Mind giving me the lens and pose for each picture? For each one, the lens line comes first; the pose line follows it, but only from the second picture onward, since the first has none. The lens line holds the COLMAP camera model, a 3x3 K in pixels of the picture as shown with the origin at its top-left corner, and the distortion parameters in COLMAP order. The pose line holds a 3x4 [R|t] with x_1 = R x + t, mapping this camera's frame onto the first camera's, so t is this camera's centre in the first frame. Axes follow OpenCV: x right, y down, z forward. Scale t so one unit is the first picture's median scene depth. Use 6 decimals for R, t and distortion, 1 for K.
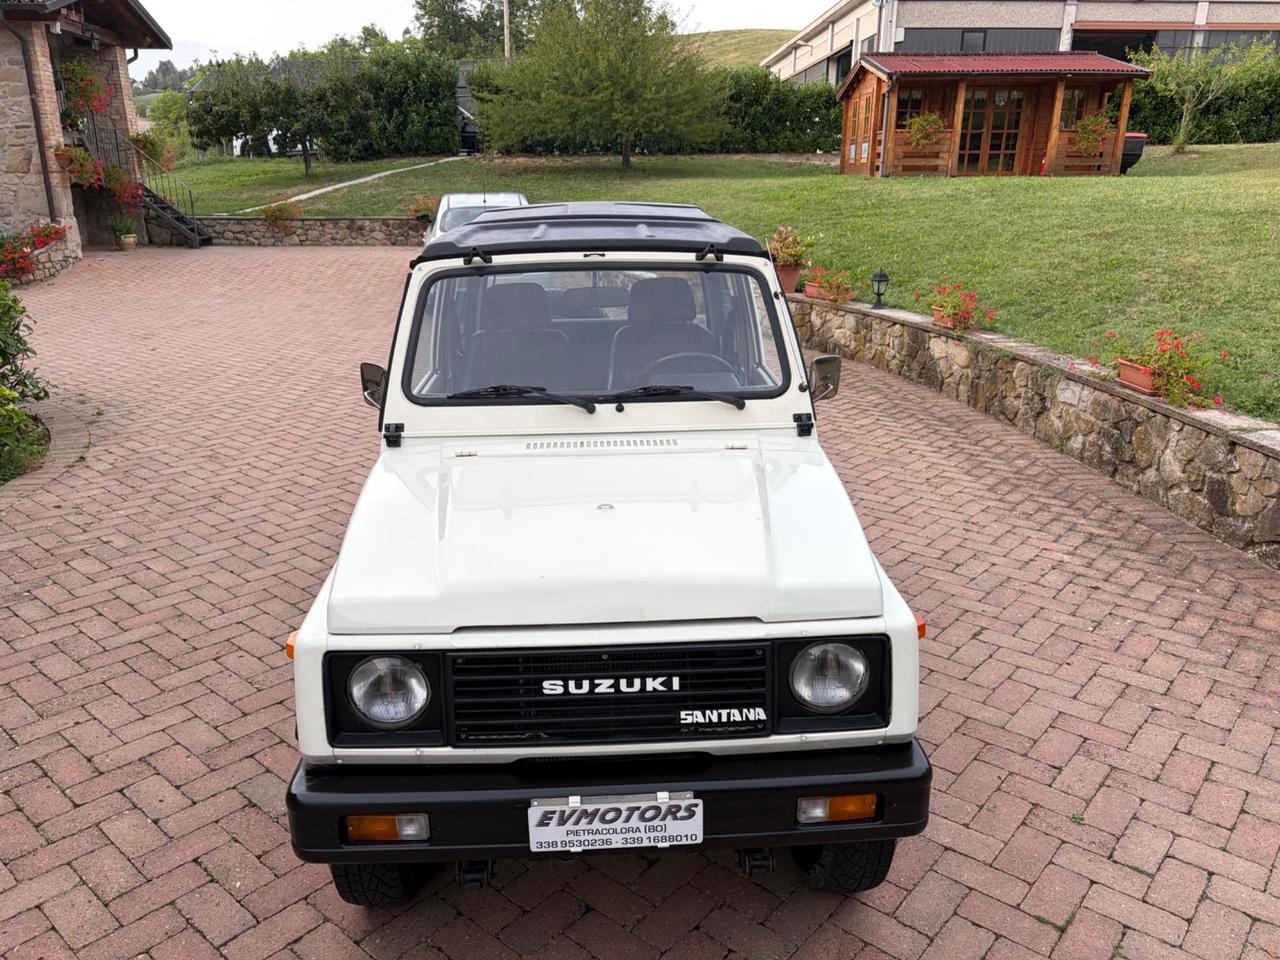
lens RADIAL K [[967.8, 0, 631.8], [0, 967.8, 472.9], [0, 0, 1]] dist [0.059222, -0.061979]
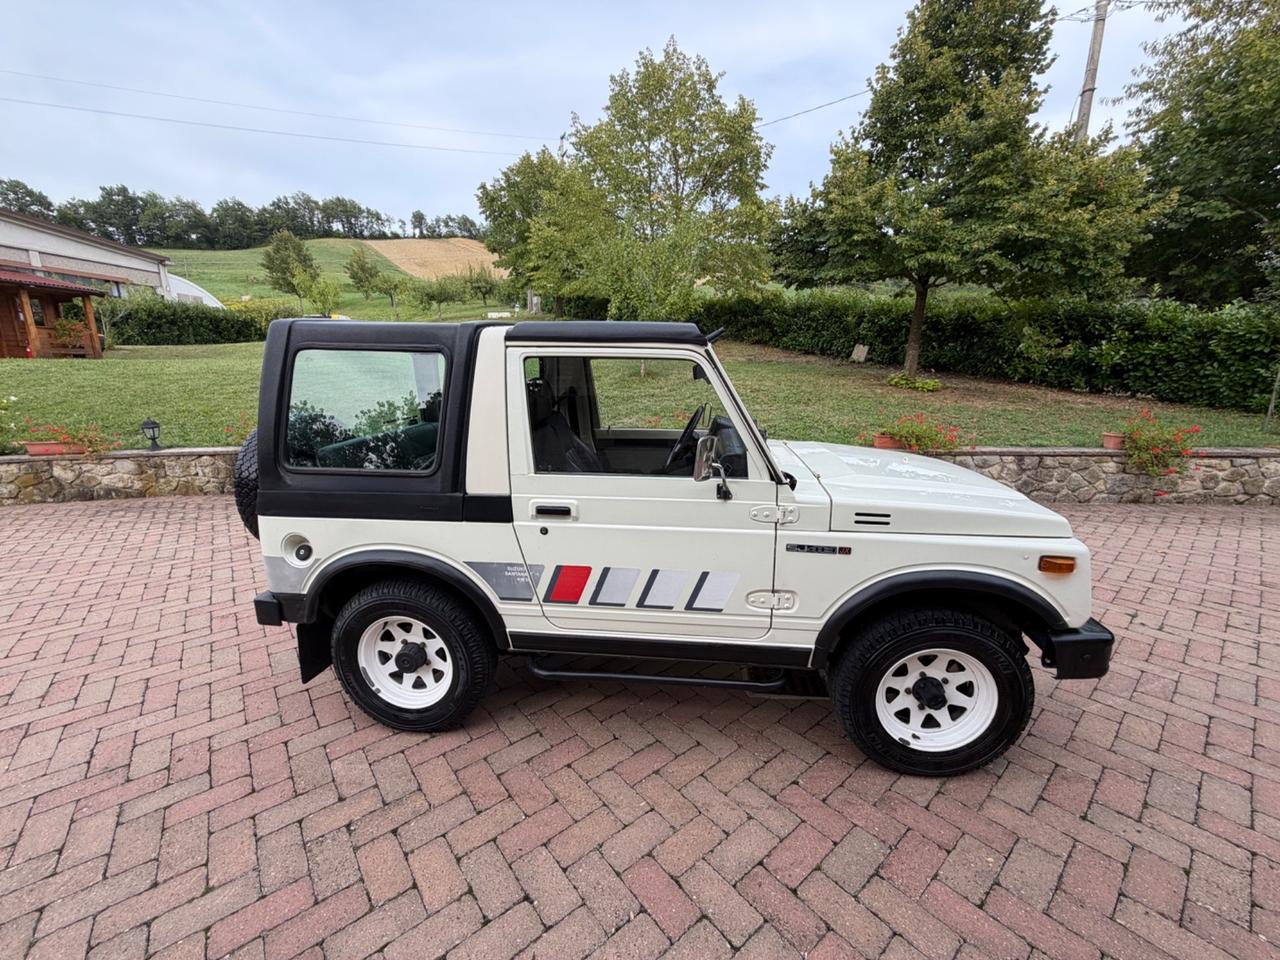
lens RADIAL K [[511.2, 0, 637.1], [0, 511.2, 480.2], [0, 0, 1]] dist [-0.000647, 0.000660]
pose [[0.167922, -0.214366, 0.962211, -0.780075], [0.297296, 0.941638, 0.157900, -0.172620], [-0.939903, 0.259546, 0.221852, 0.940607]]
